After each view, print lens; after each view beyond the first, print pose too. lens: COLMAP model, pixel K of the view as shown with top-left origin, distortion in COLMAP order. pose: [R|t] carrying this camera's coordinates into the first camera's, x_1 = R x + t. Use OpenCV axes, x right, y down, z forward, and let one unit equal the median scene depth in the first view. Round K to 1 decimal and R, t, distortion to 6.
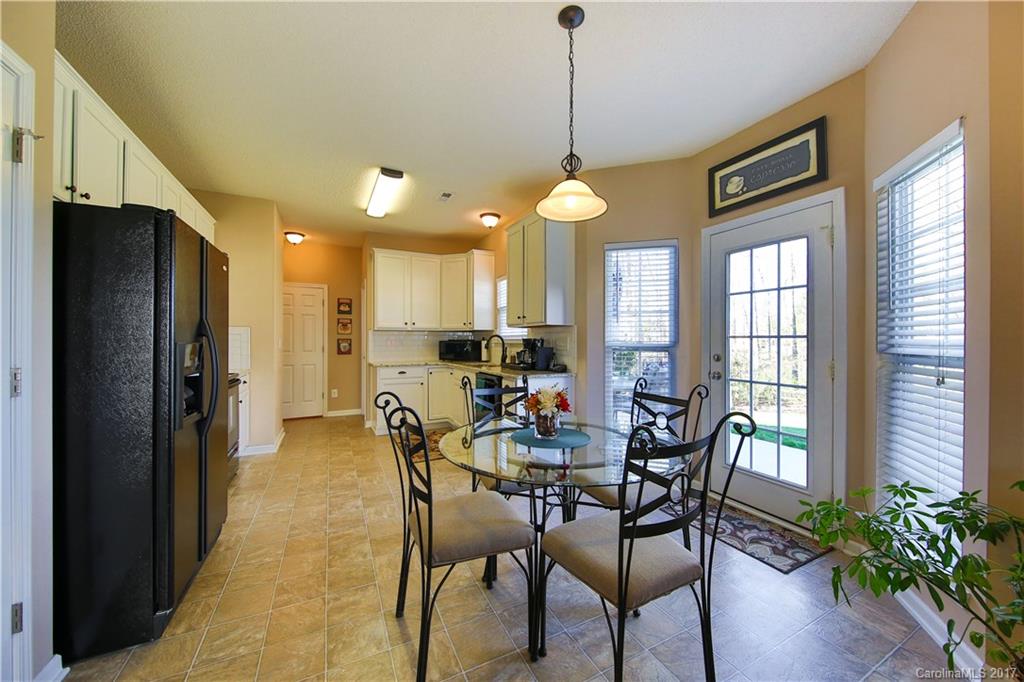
lens RADIAL K [[371.7, 0, 526.7], [0, 371.7, 341.9], [0, 0, 1]] dist [0.000592, -0.002265]
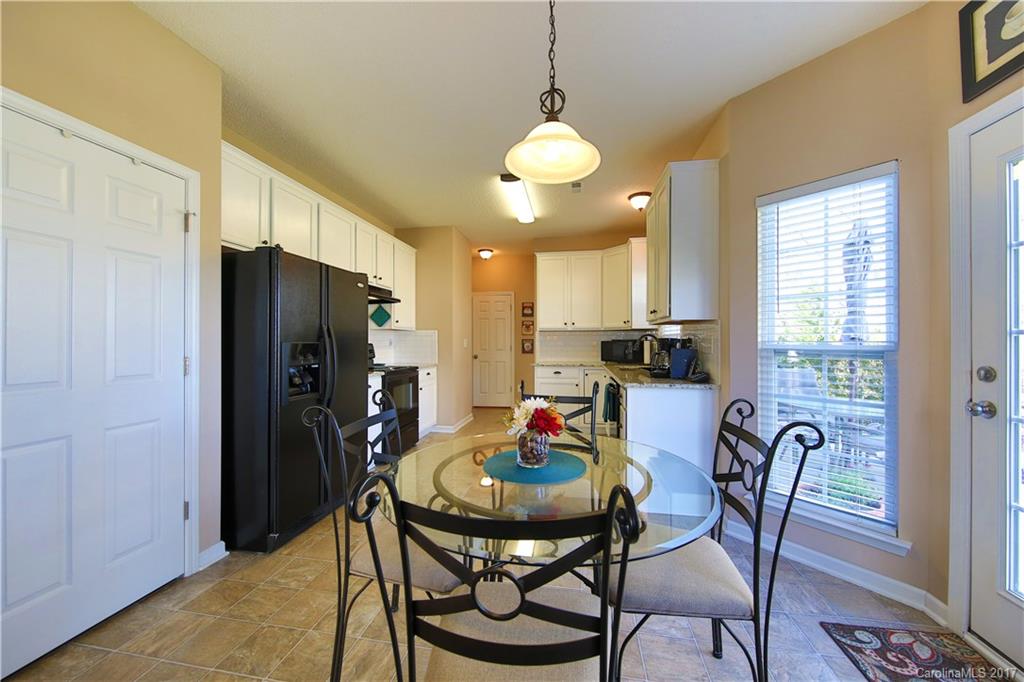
lens RADIAL K [[371.7, 0, 519.9], [0, 371.7, 339.9], [0, 0, 1]] dist [0.000592, -0.002265]
pose [[0.799266, -0.002733, -0.600971, 0.198273], [-0.001403, 0.999978, -0.006414, 0.000775], [0.600975, 0.005970, 0.799245, 0.142622]]
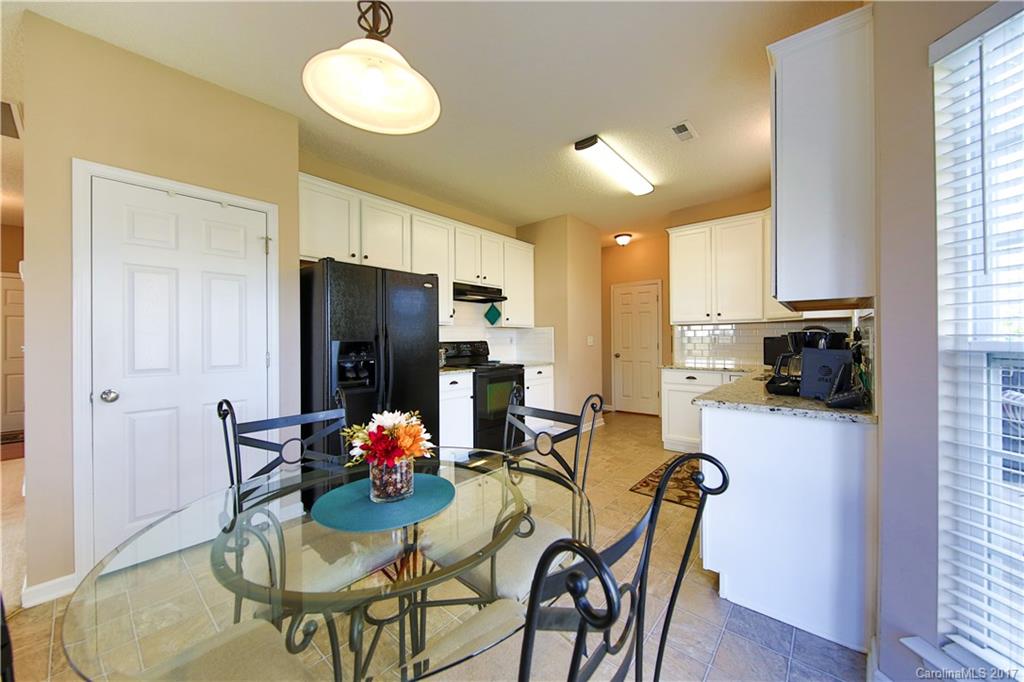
lens RADIAL K [[371.7, 0, 518.5], [0, 371.7, 342.2], [0, 0, 1]] dist [0.000592, -0.002265]
pose [[0.374496, 0.005067, -0.927215, 0.274120], [0.003091, 0.999973, 0.006713, 0.000796], [0.927223, -0.005380, 0.374470, 0.383899]]
